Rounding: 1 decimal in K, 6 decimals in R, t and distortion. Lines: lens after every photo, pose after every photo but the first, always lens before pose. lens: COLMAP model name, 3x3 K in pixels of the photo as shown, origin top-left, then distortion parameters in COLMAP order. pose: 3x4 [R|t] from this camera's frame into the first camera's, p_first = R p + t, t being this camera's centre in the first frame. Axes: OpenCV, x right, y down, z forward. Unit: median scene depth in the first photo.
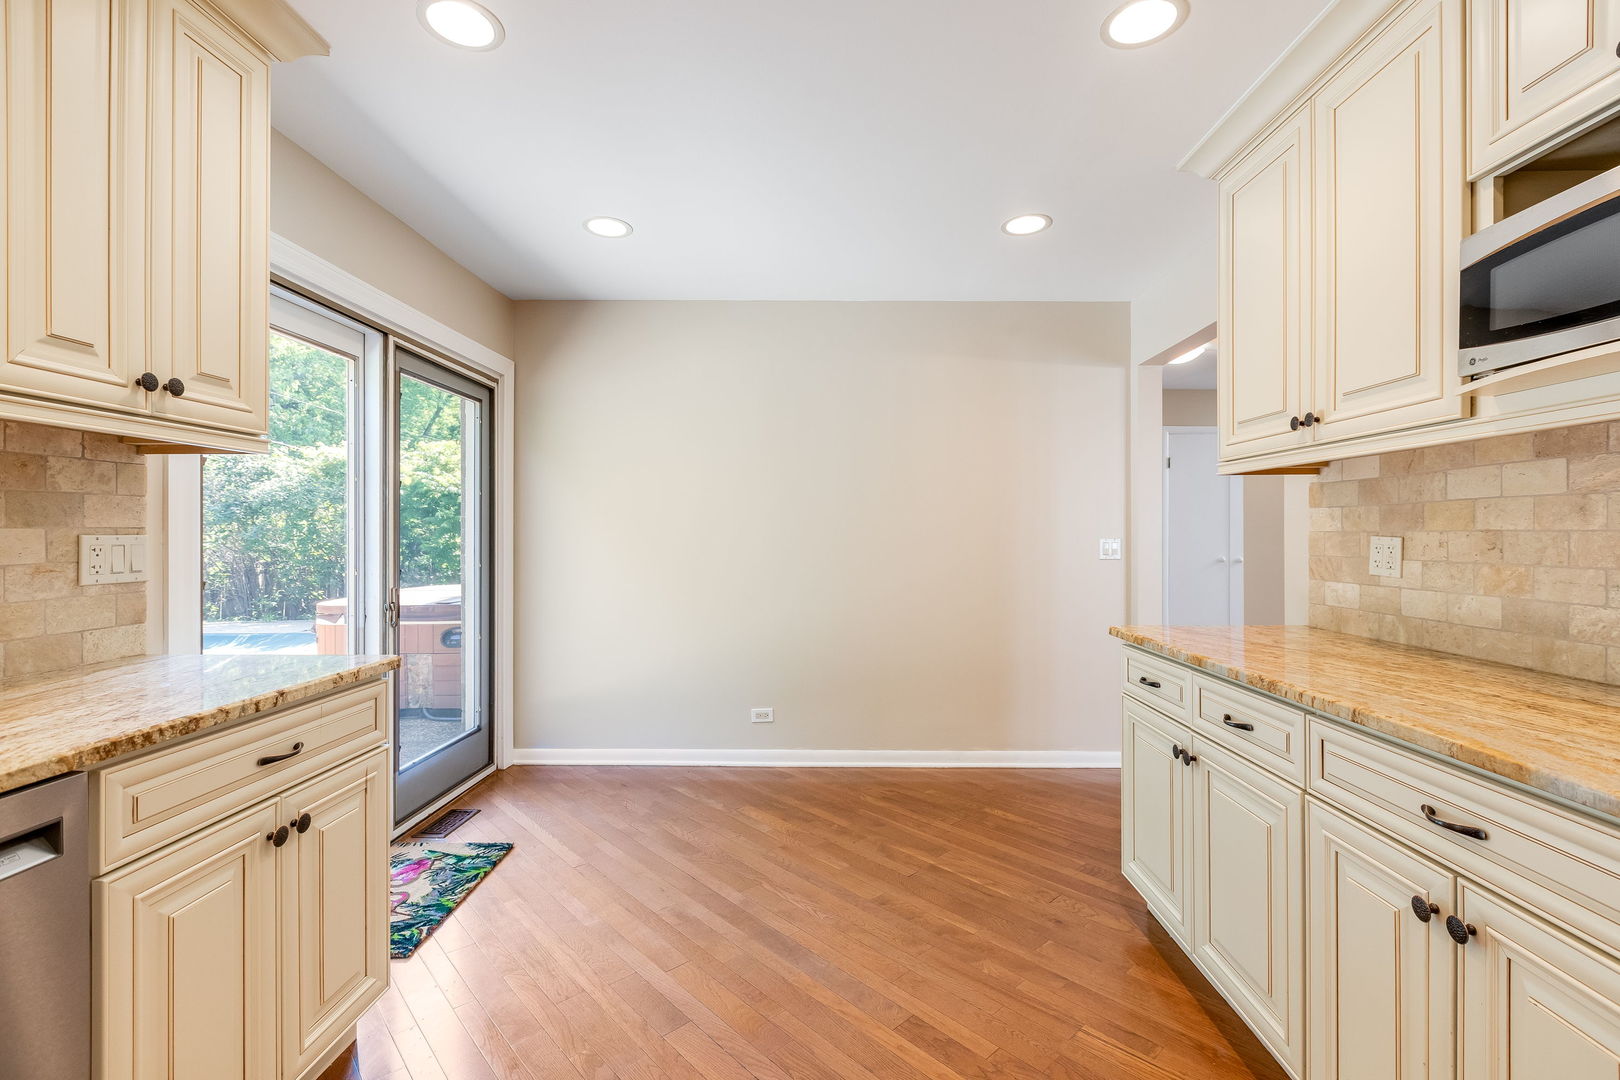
lens RADIAL K [[796.5, 0, 814.2], [0, 796.5, 528.9], [0, 0, 1]] dist [0.003345, 0.000811]
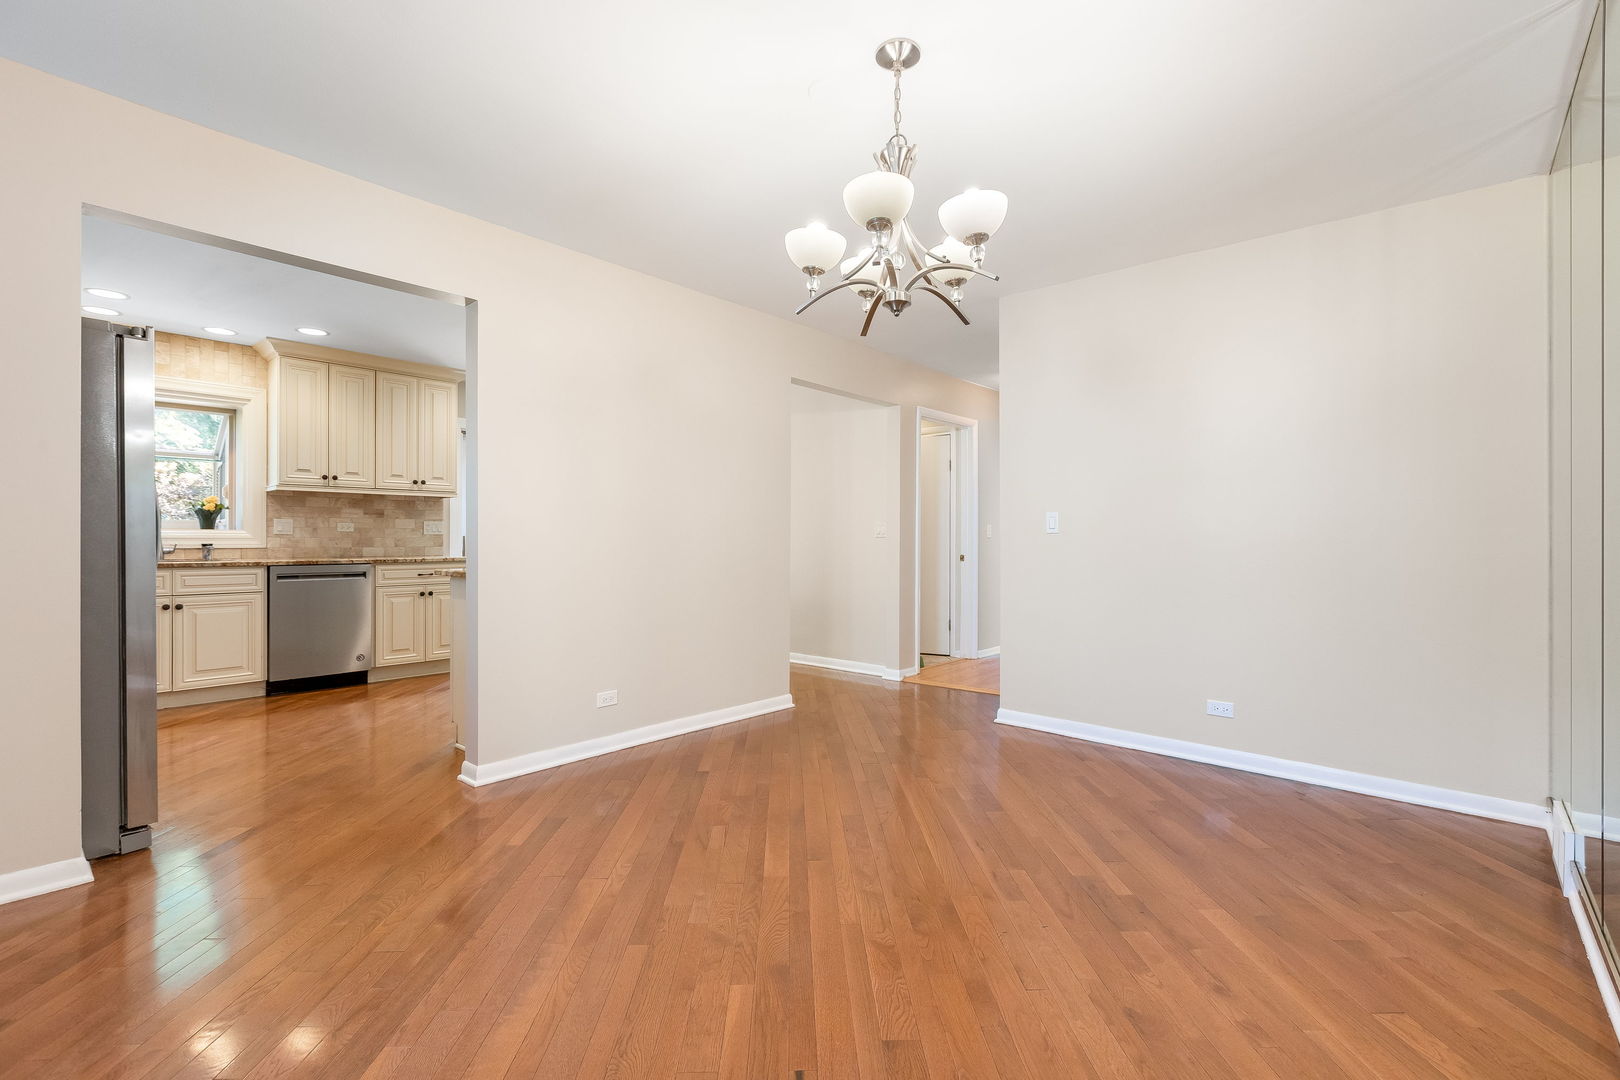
lens RADIAL K [[733.7, 0, 808.8], [0, 733.7, 544.4], [0, 0, 1]] dist [-0.002573, 0.001601]
pose [[0.765550, 0.006196, -0.643346, 2.739818], [0.002728, 0.999913, 0.012877, 0.078289], [0.643370, -0.011613, 0.765467, -0.495058]]
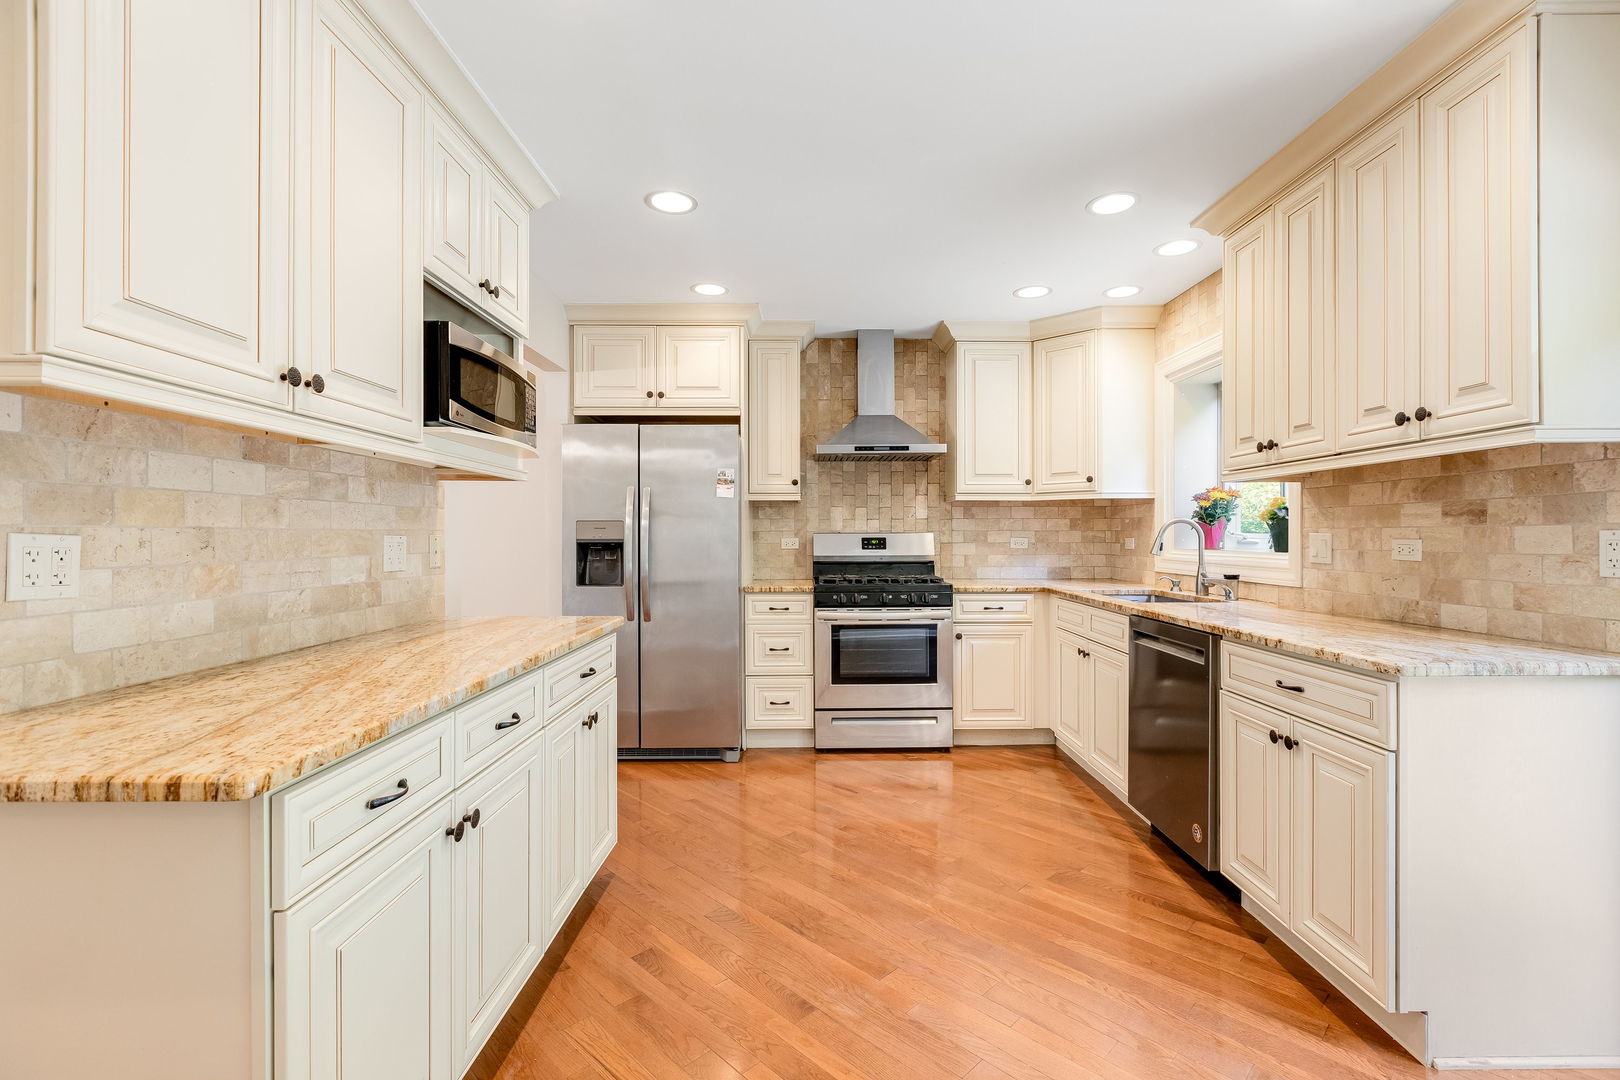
lens RADIAL K [[733.7, 0, 812.7], [0, 733.7, 537.7], [0, 0, 1]] dist [-0.002573, 0.001601]
pose [[-0.999778, 0.001884, -0.020985, 0.176029], [0.001985, 0.999986, -0.004816, 0.020609], [0.020976, -0.004856, -0.999768, 1.987192]]
